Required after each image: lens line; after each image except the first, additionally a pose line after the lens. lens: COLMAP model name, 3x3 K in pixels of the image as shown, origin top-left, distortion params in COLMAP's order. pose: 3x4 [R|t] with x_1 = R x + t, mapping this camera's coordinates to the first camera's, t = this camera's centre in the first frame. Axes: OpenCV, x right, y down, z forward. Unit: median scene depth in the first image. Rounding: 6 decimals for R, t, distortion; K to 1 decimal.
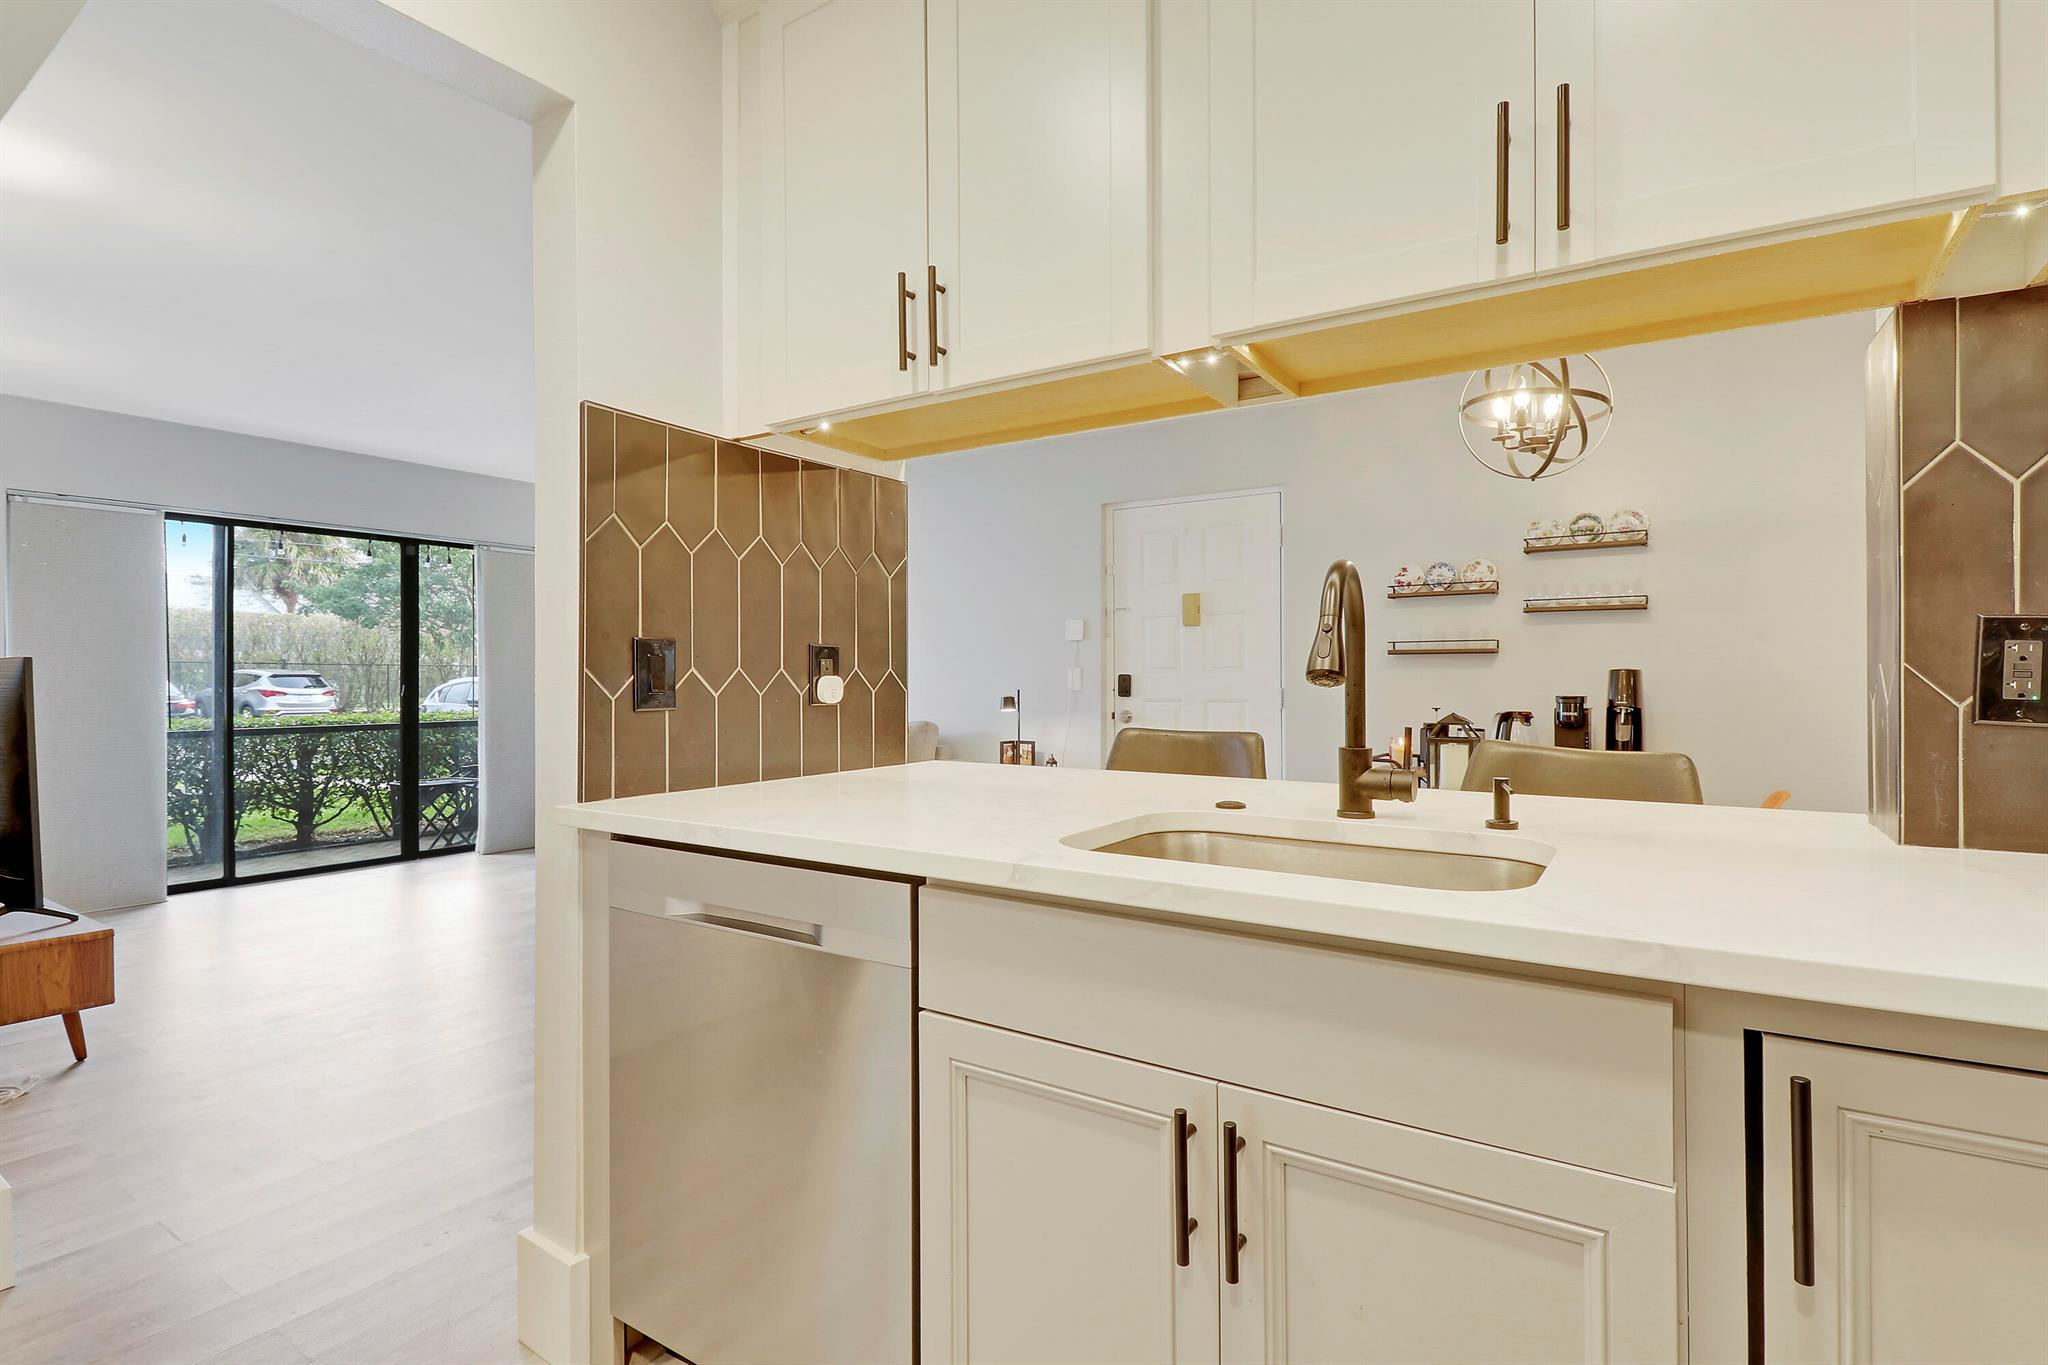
lens RADIAL K [[991.9, 0, 1002.6], [0, 991.9, 689.0], [0, 0, 1]] dist [-0.006962, -0.002148]
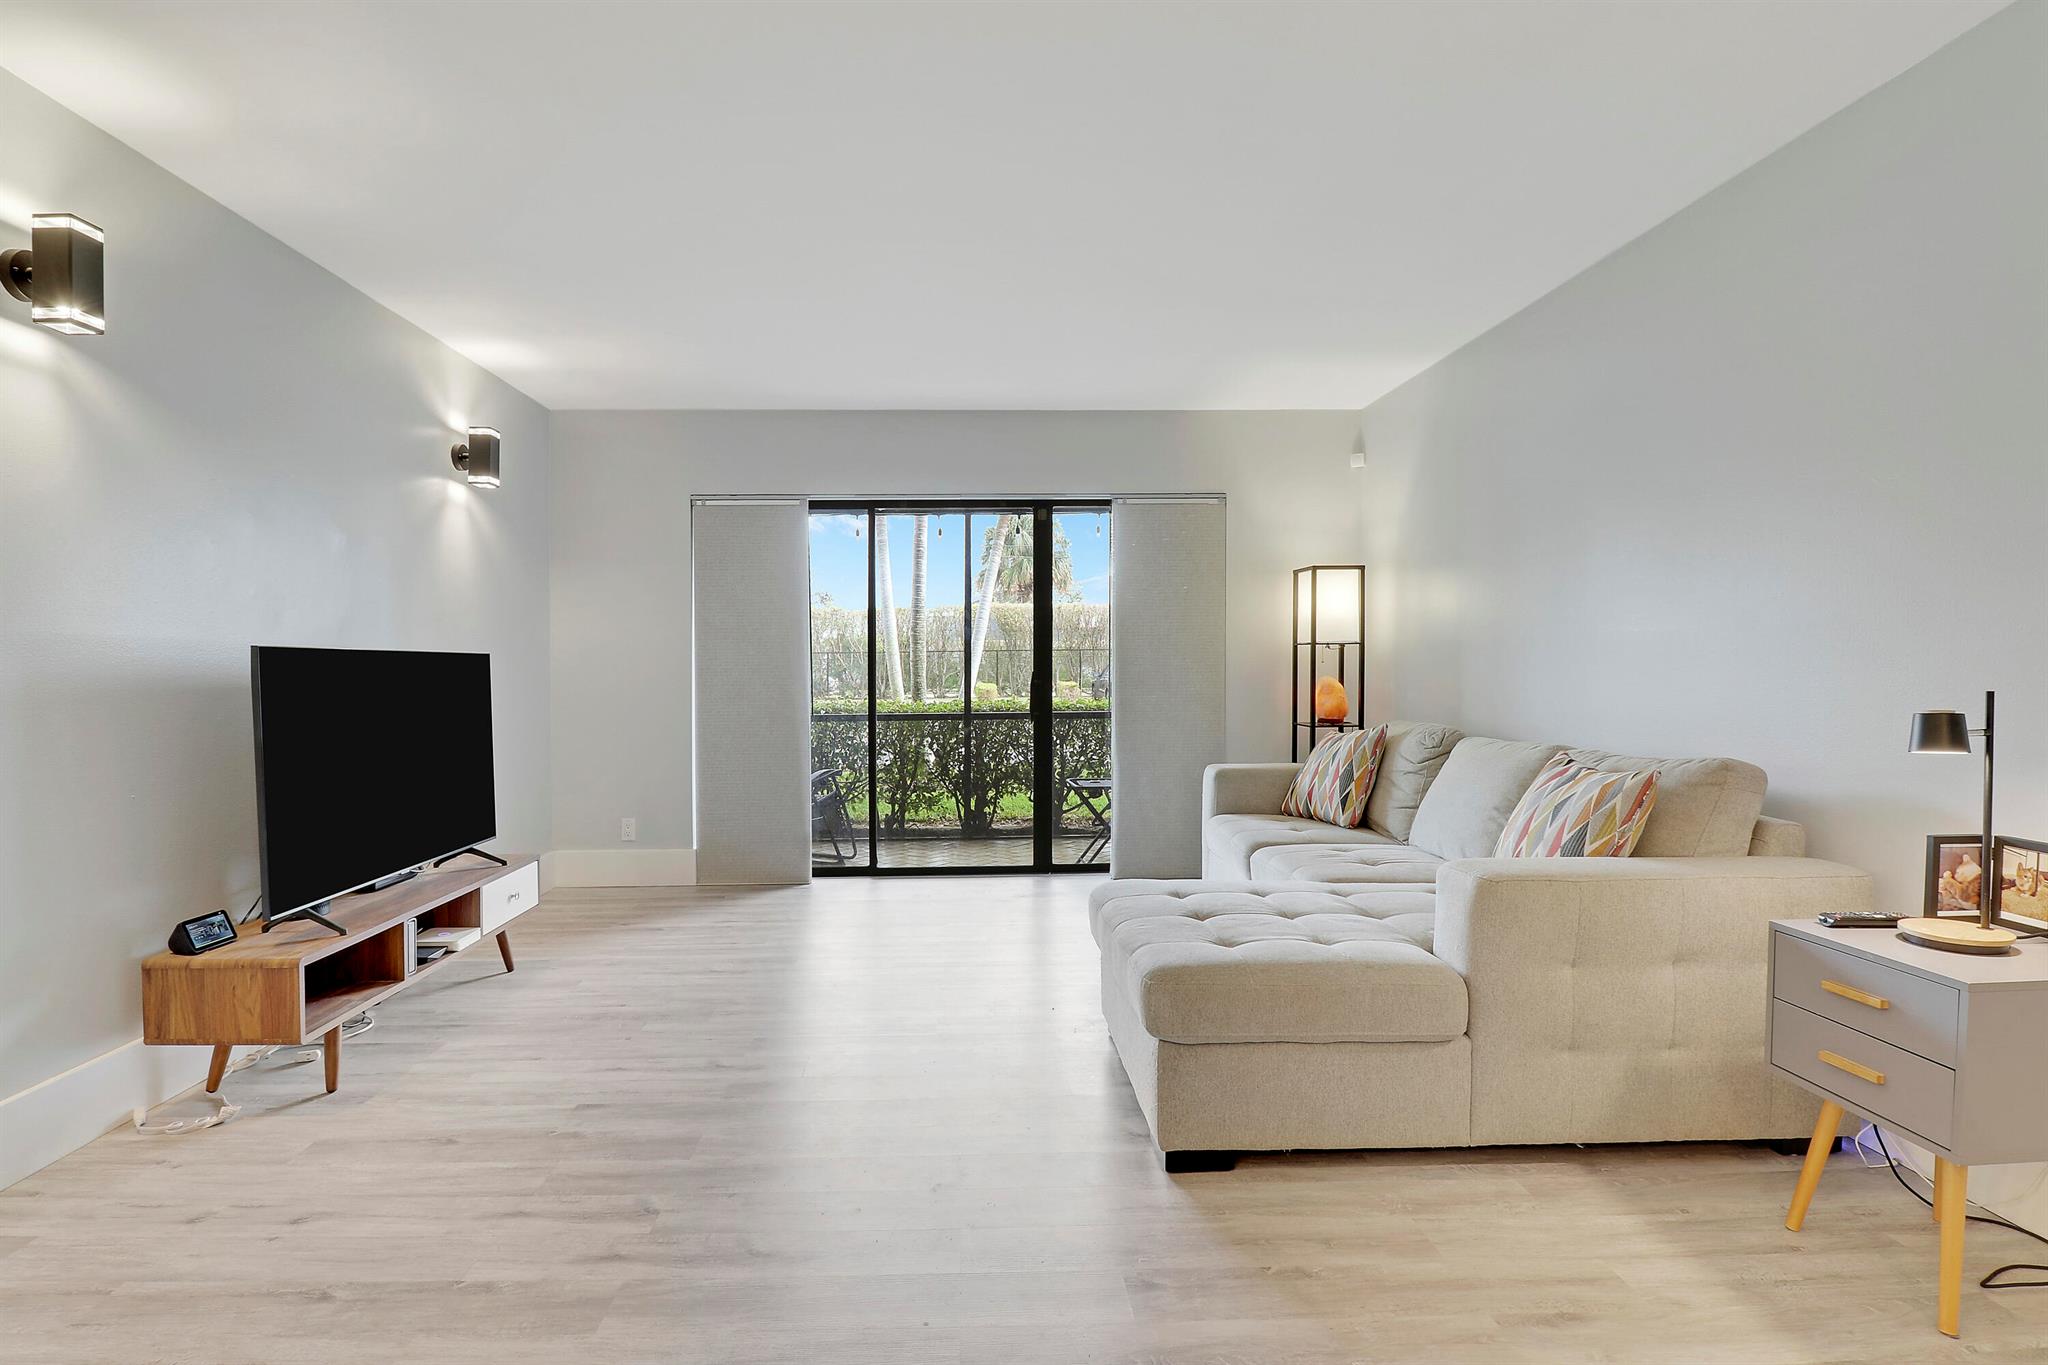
lens RADIAL K [[974.0, 0, 985.9], [0, 974.0, 691.7], [0, 0, 1]] dist [0.013348, -0.016345]
pose [[0.586489, 0.017160, -0.809776, 0.075838], [0.000781, 0.999763, 0.021751, -0.006617], [0.809957, -0.013389, 0.586336, 0.475099]]
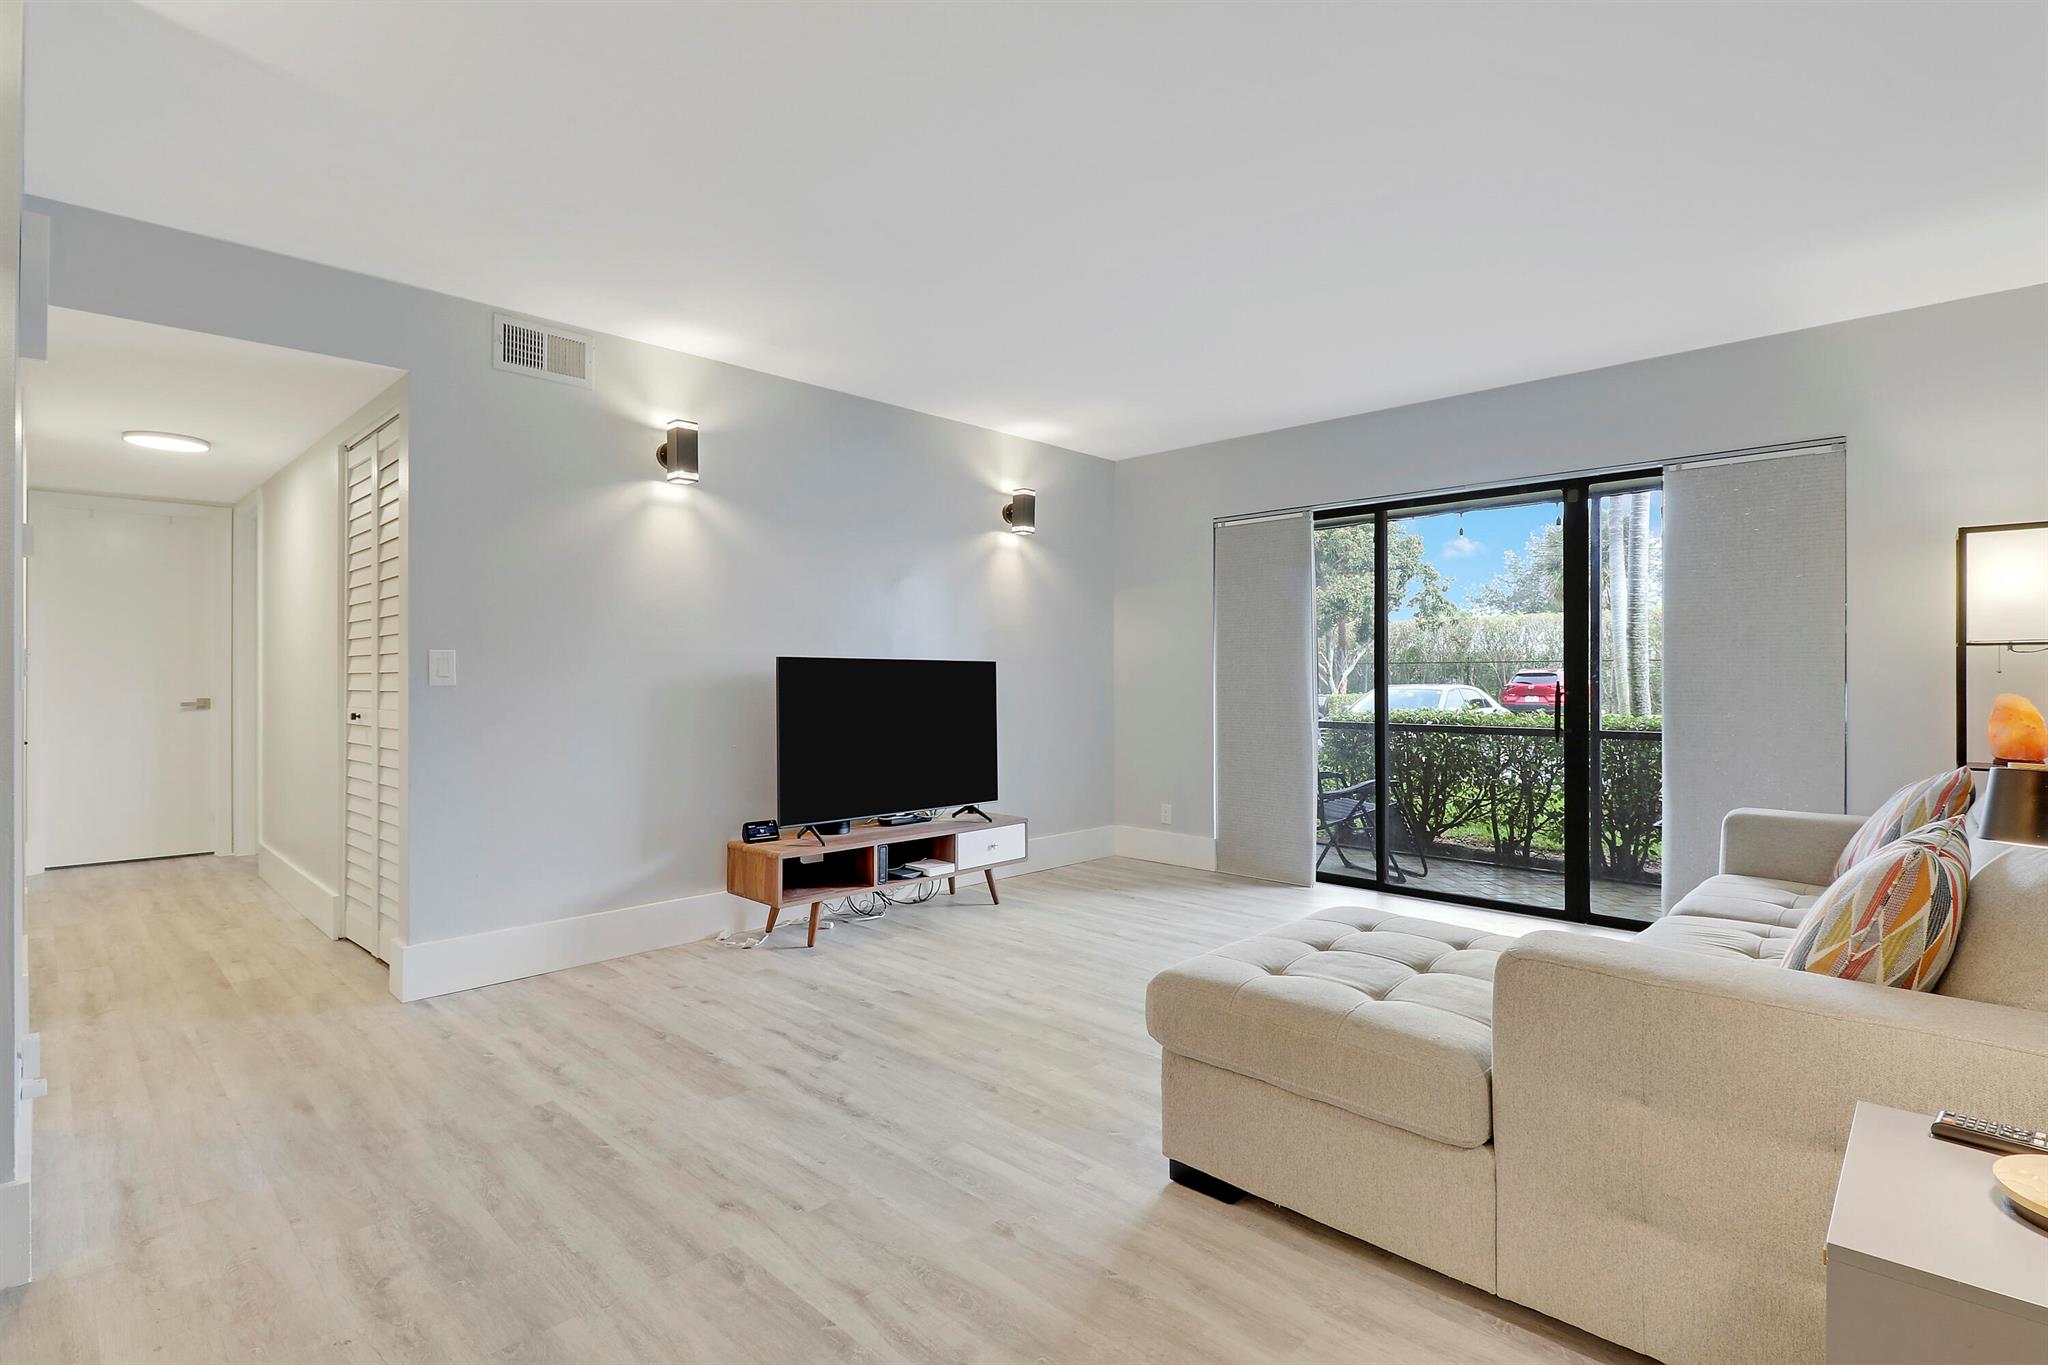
lens RADIAL K [[974.0, 0, 1044.4], [0, 974.0, 677.0], [0, 0, 1]] dist [0.013348, -0.016345]
pose [[-0.155134, 0.001499, -0.987892, 0.194930], [-0.009564, 0.999950, 0.003019, -0.007315], [0.987847, 0.009916, -0.155112, 0.762088]]
